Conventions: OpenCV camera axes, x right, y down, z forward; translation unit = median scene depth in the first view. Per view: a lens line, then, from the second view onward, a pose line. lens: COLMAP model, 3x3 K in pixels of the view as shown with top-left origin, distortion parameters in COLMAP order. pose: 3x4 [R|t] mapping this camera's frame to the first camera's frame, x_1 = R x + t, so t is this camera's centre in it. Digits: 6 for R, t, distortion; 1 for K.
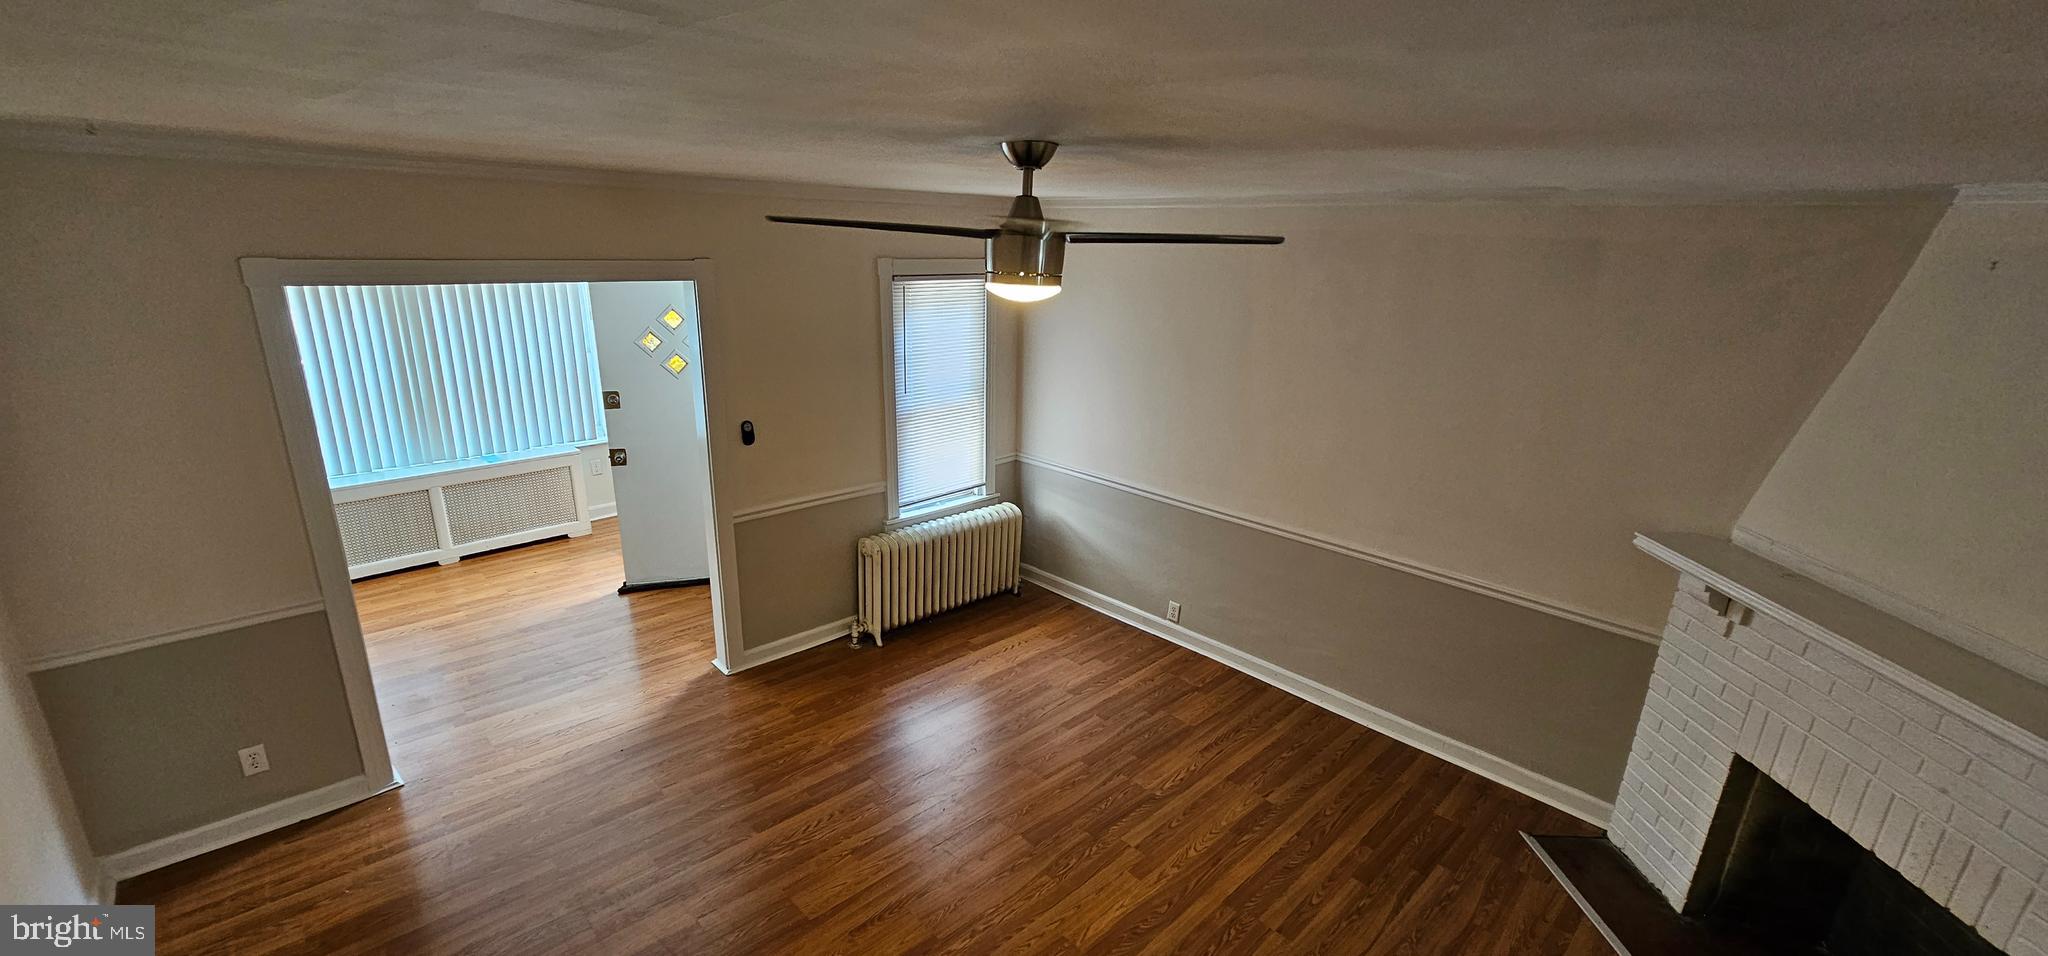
lens RADIAL K [[832.6, 0, 1015.3], [0, 832.6, 489.9], [0, 0, 1]] dist [0.001765, 0.000679]
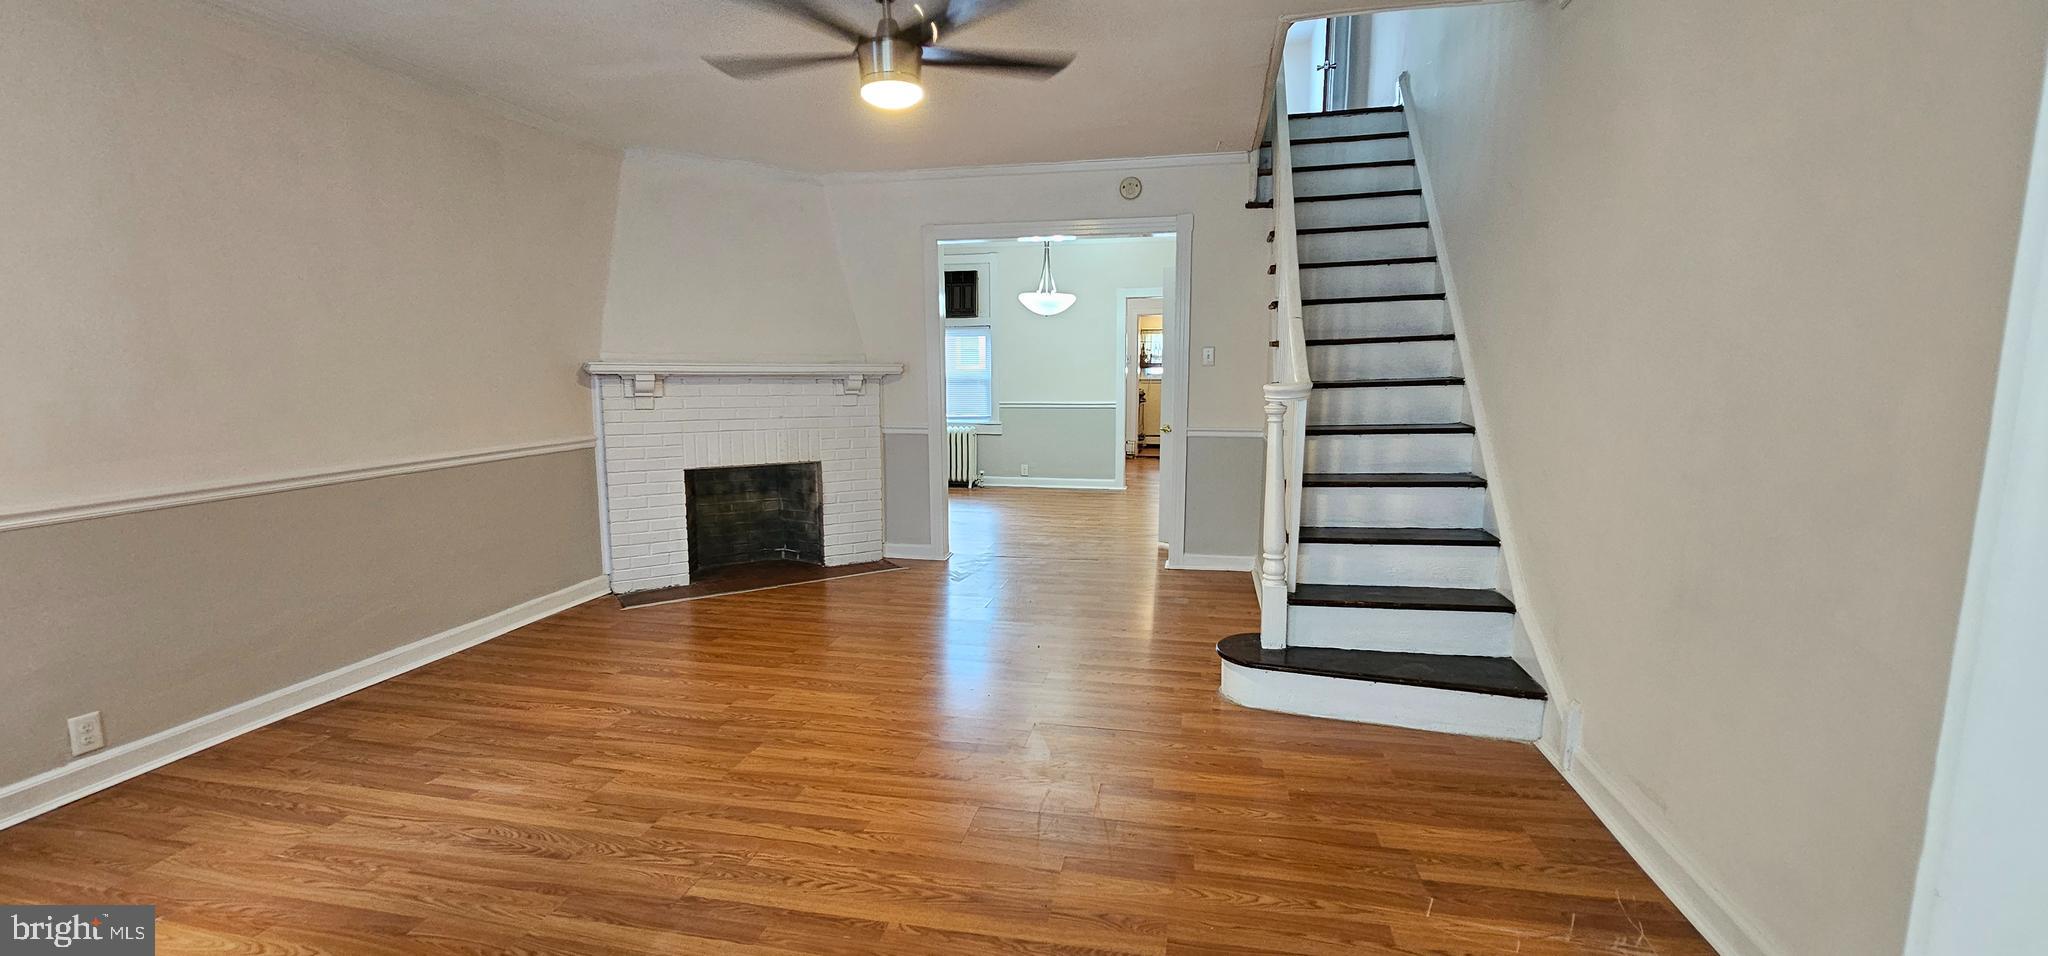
lens RADIAL K [[836.5, 0, 1022.3], [0, 836.5, 489.3], [0, 0, 1]] dist [-0.003161, 0.000494]
pose [[-0.566417, -0.142961, 0.811624, -0.533907], [0.232207, 0.917251, 0.323620, -0.024869], [-0.790728, 0.371769, -0.486350, 0.737559]]
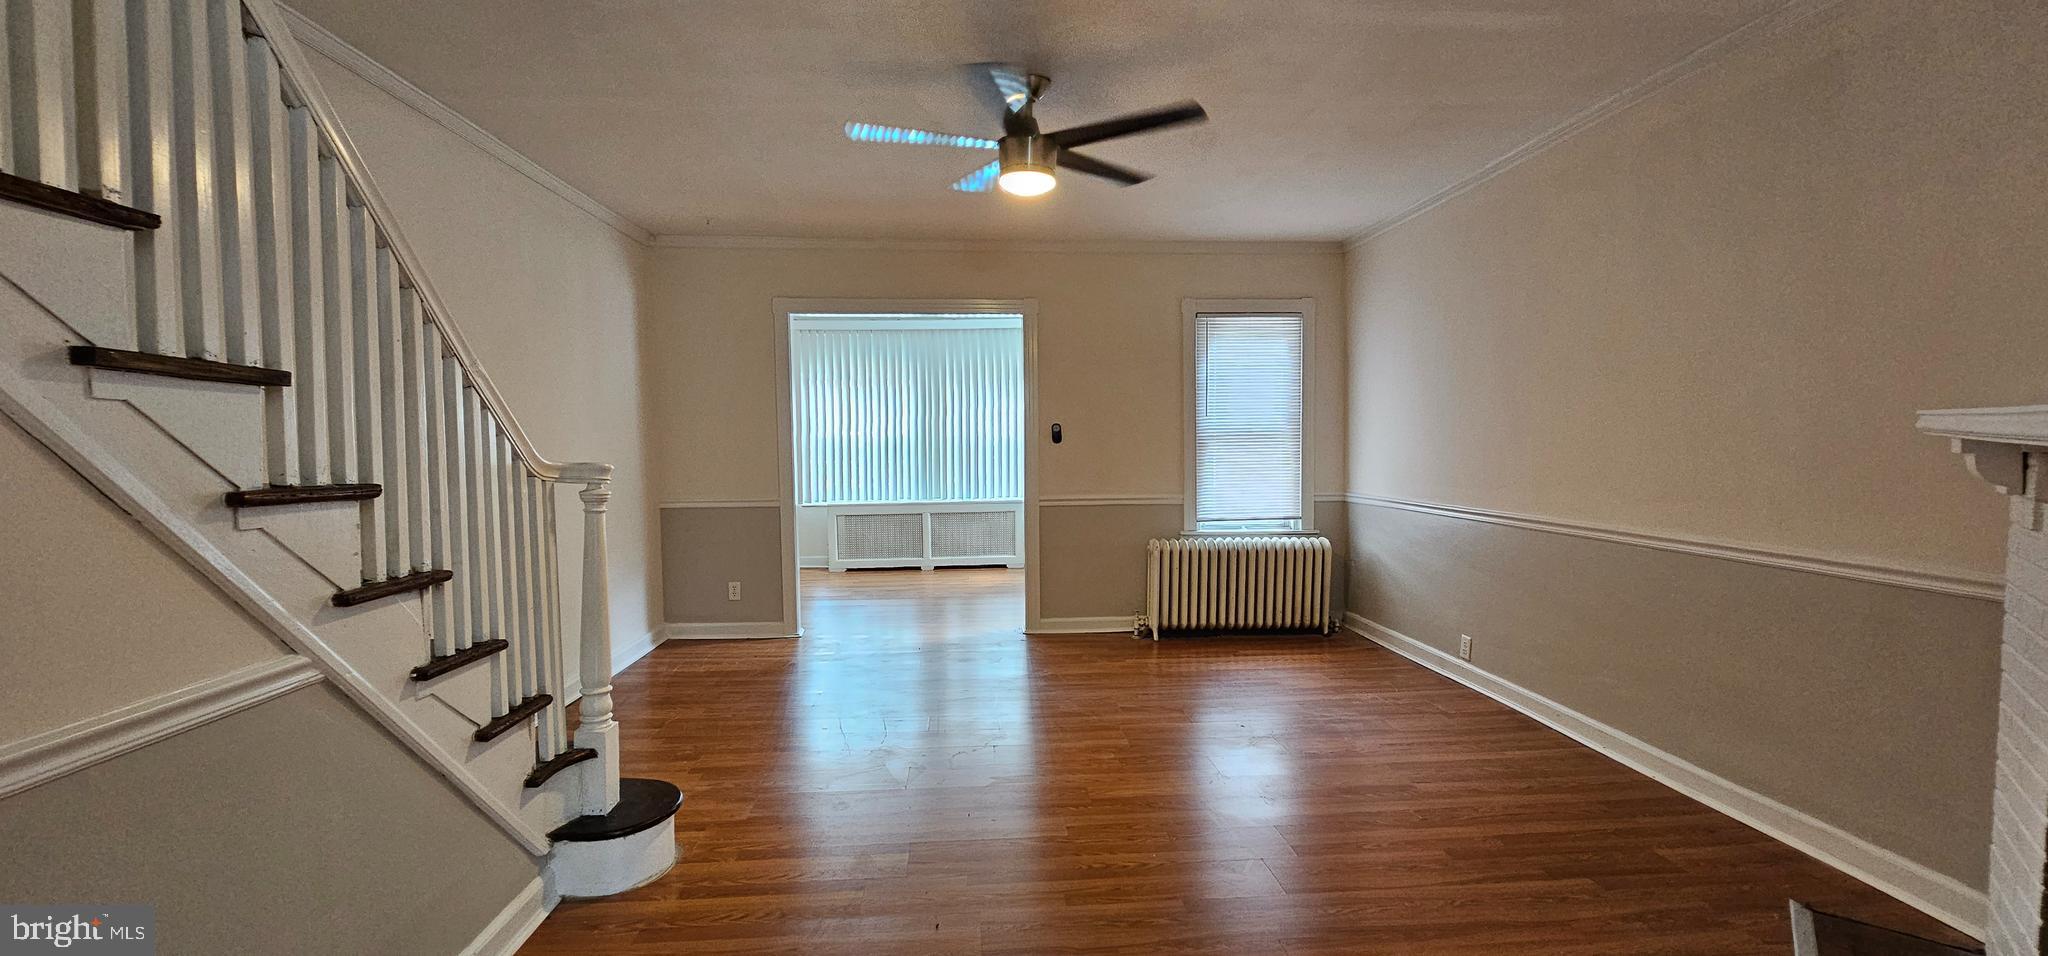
lens RADIAL K [[836.5, 0, 1022.3], [0, 836.5, 489.3], [0, 0, 1]] dist [-0.003161, 0.000494]
pose [[0.765033, 0.006330, -0.643959, 0.393385], [-0.161277, 0.969970, -0.182066, 0.218524], [0.623469, 0.243142, 0.743080, 0.040253]]
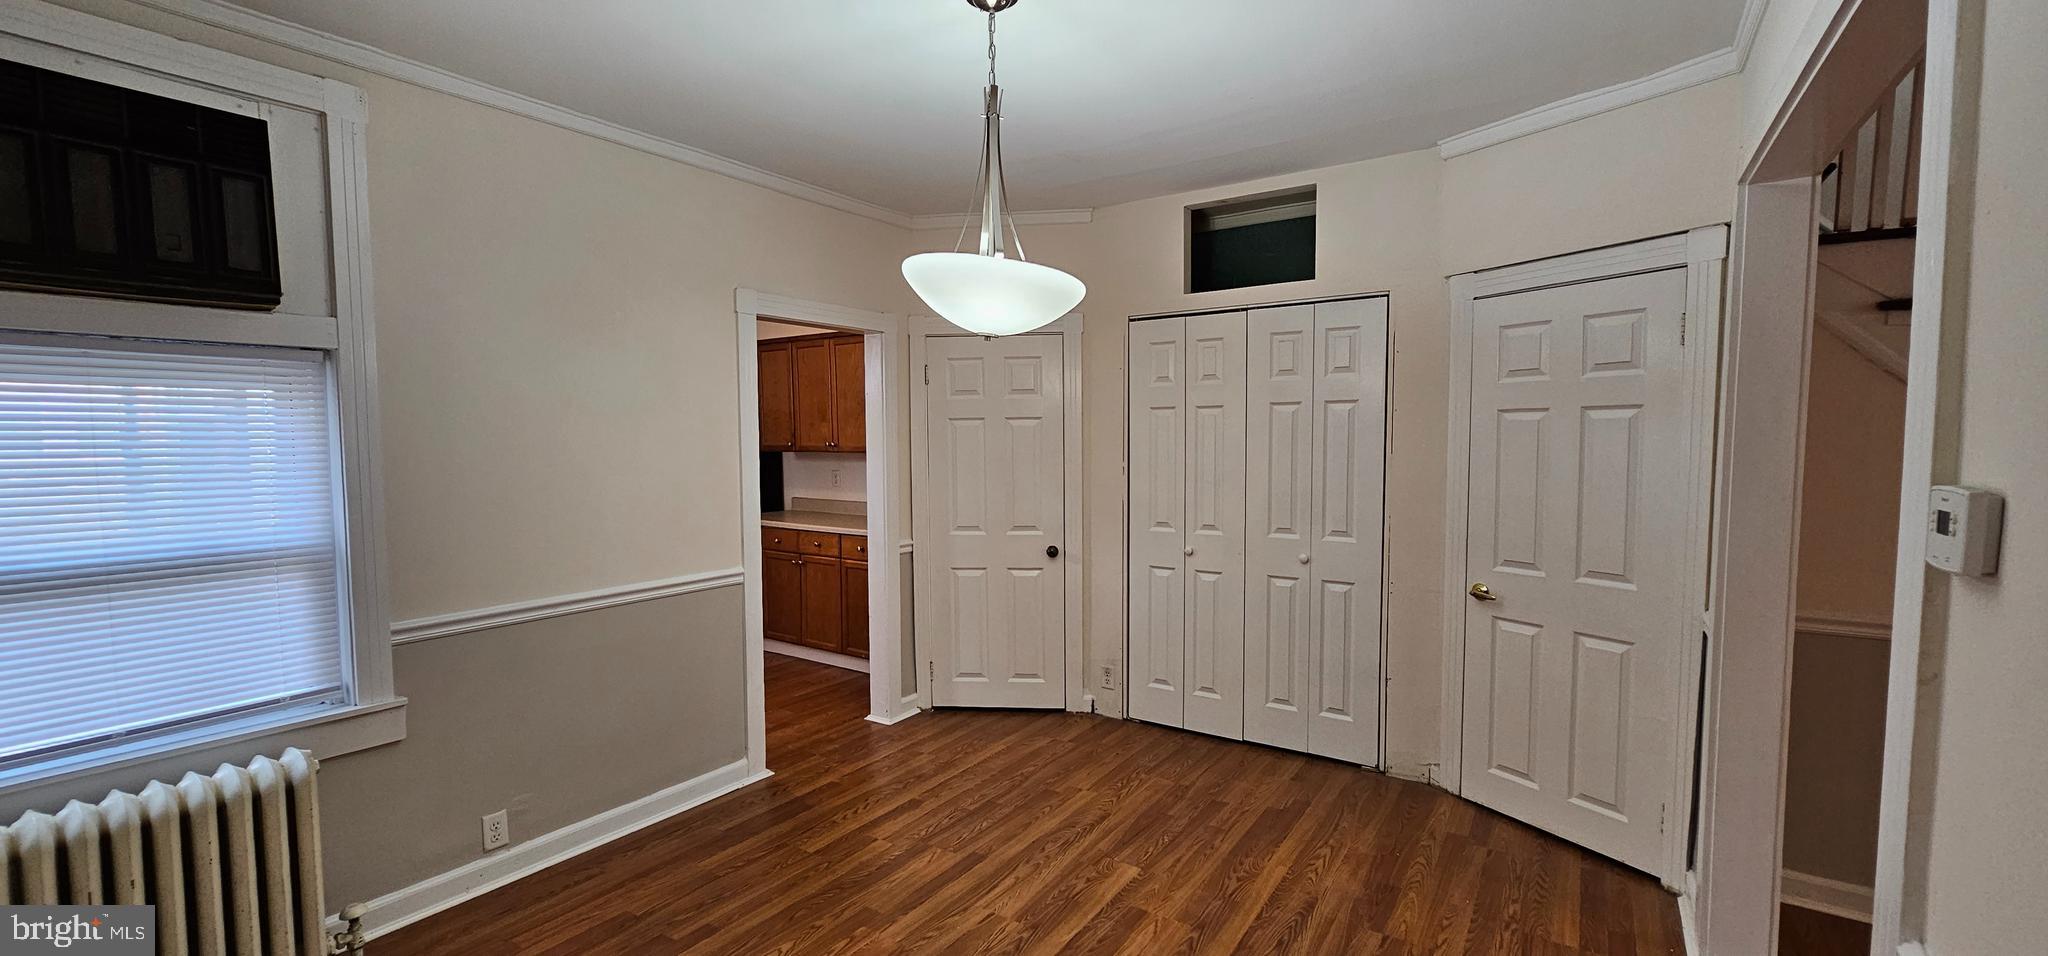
lens RADIAL K [[836.5, 0, 1022.3], [0, 836.5, 489.3], [0, 0, 1]] dist [-0.003161, 0.000494]
pose [[-0.977506, -0.004436, -0.210860, 0.698063], [-0.077819, 0.936820, 0.341046, 0.097419], [0.196025, 0.349784, -0.916093, 0.335836]]
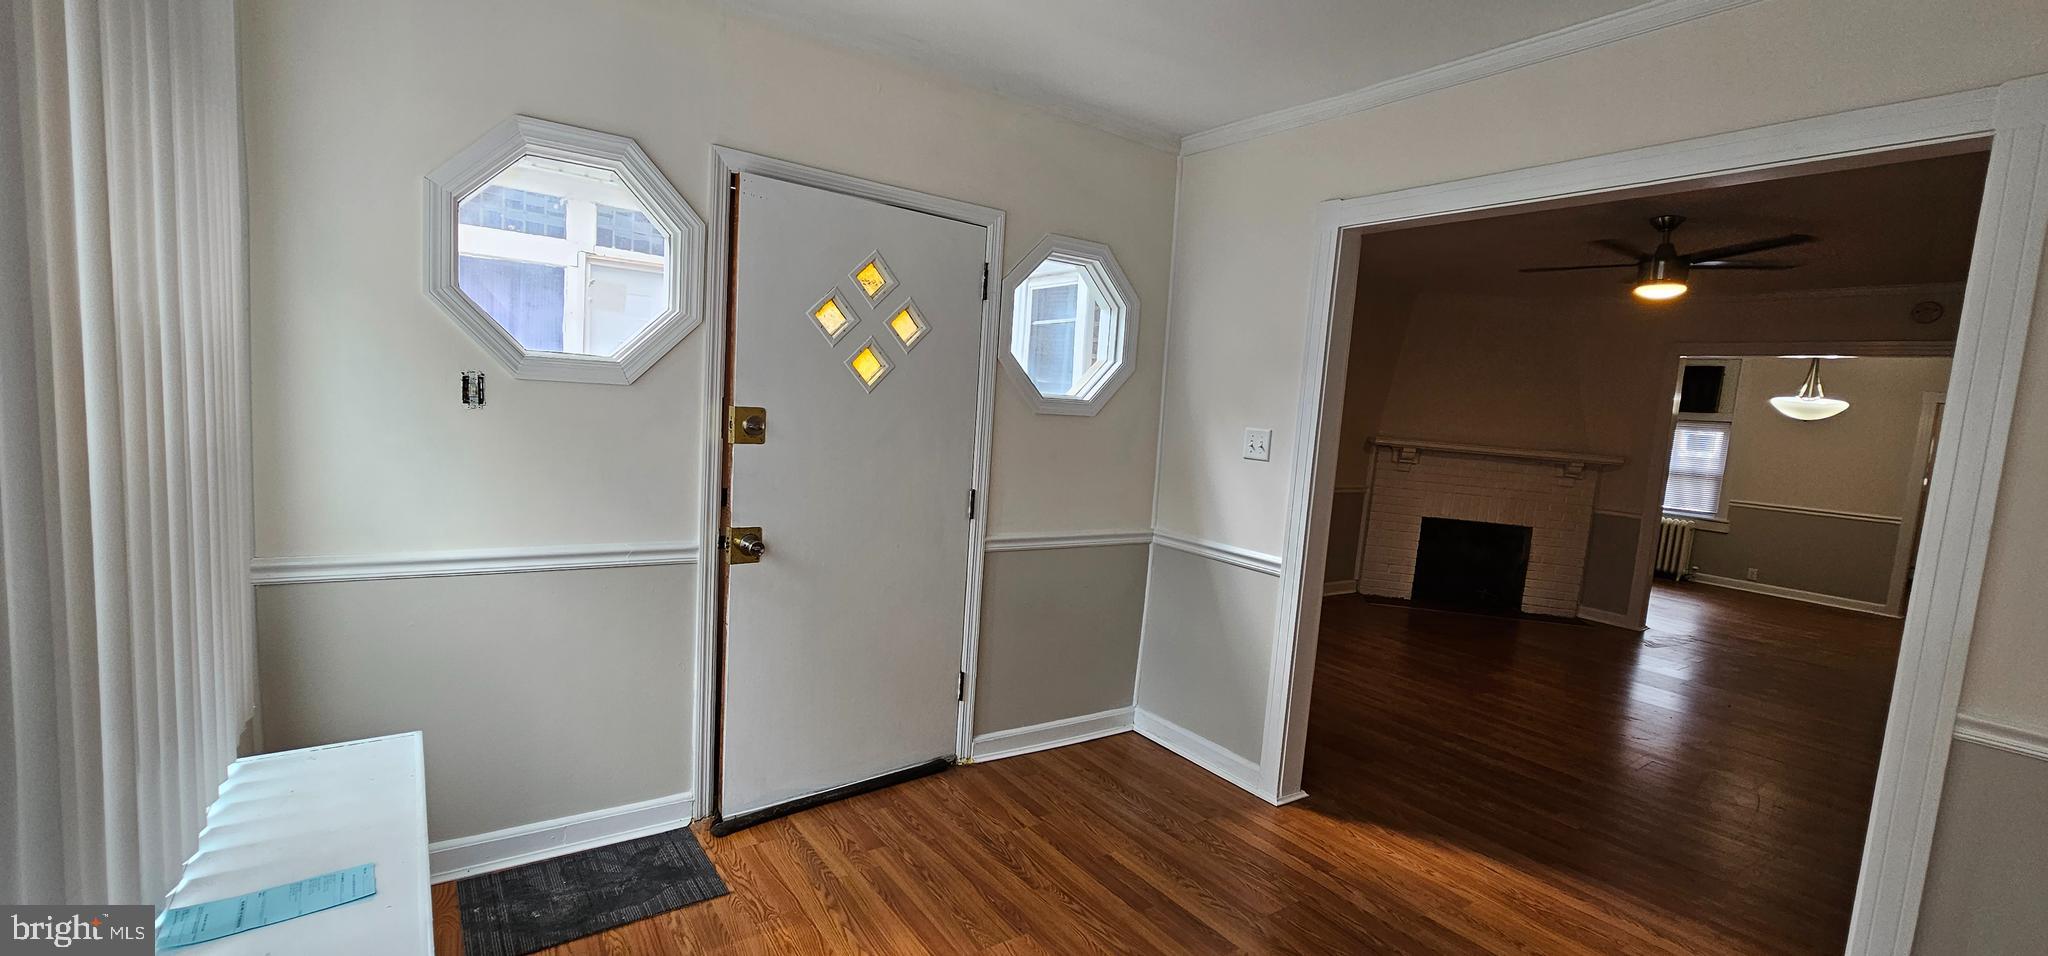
lens RADIAL K [[836.5, 0, 1022.3], [0, 836.5, 489.3], [0, 0, 1]] dist [-0.003161, 0.000494]
pose [[0.144725, -0.120157, 0.982149, -0.942071], [0.224002, 0.970808, 0.085761, -0.129084], [-0.963783, 0.207591, 0.167416, 0.960156]]
